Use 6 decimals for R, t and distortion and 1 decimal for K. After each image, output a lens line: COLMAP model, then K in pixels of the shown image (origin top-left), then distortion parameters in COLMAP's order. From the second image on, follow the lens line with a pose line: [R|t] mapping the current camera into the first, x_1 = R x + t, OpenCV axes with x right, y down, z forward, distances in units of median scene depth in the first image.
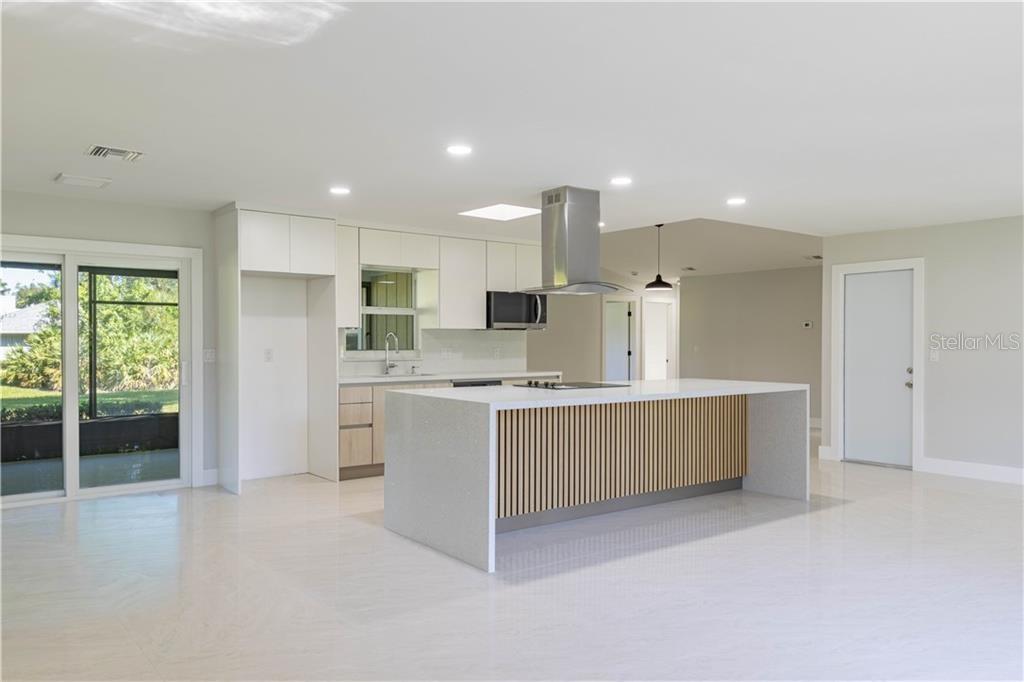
lens RADIAL K [[747.1, 0, 505.8], [0, 747.1, 350.0], [0, 0, 1]] dist [0.002583, 0.000142]
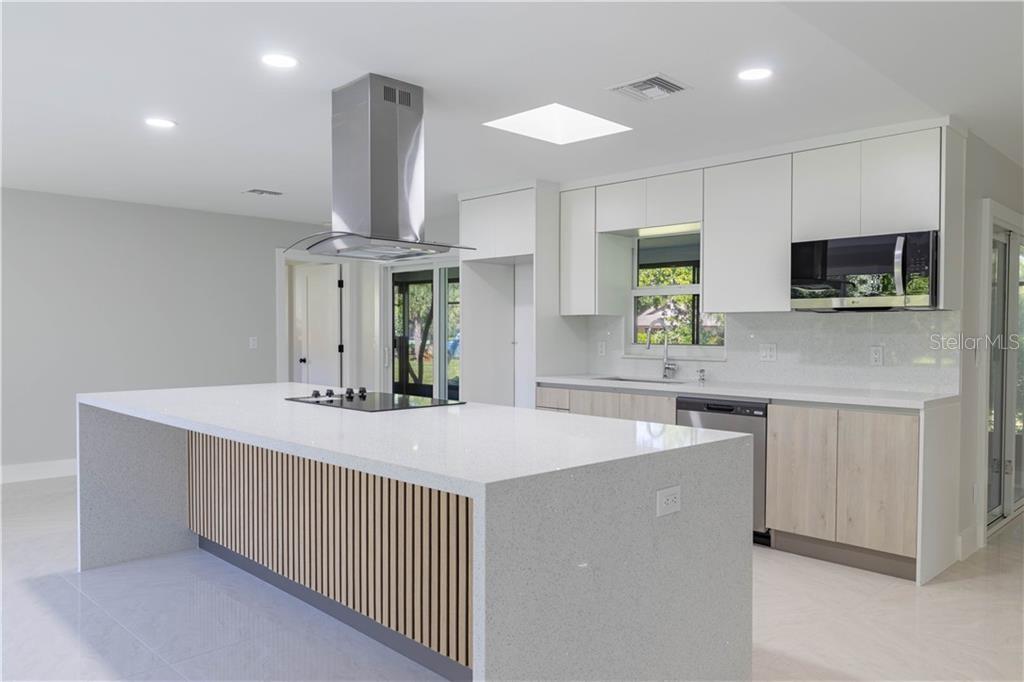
lens RADIAL K [[747.1, 0, 505.8], [0, 747.1, 350.0], [0, 0, 1]] dist [0.002583, 0.000142]
pose [[0.131339, 0.022655, -0.991079, 0.527789], [-0.019704, 0.999601, 0.020239, -0.006265], [0.991142, 0.016870, 0.131733, 0.755040]]
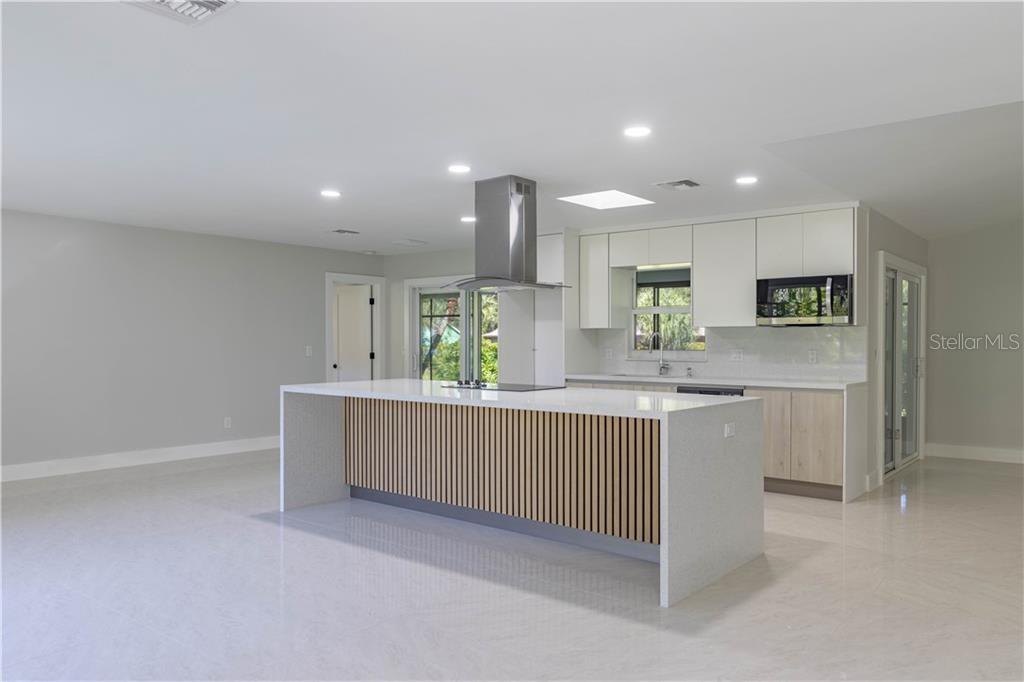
lens RADIAL K [[747.1, 0, 505.8], [0, 747.1, 350.0], [0, 0, 1]] dist [0.002583, 0.000142]
pose [[0.240096, 0.009017, -0.970707, 0.734710], [-0.015647, 0.999863, 0.005418, -0.002159], [0.970623, 0.013887, 0.240204, 0.571887]]
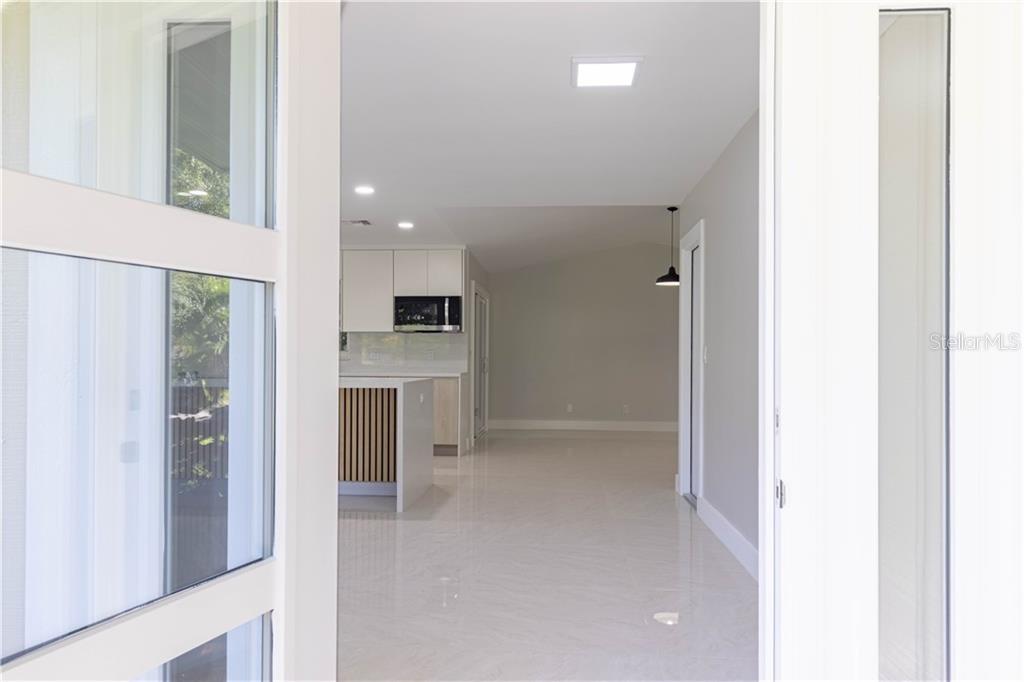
lens RADIAL K [[747.1, 0, 505.8], [0, 747.1, 350.0], [0, 0, 1]] dist [0.002583, 0.000142]
pose [[0.751677, -0.004694, -0.659515, 0.844416], [-0.011670, 0.999723, -0.020416, 0.019307], [0.659429, 0.023043, 0.751414, 0.320348]]
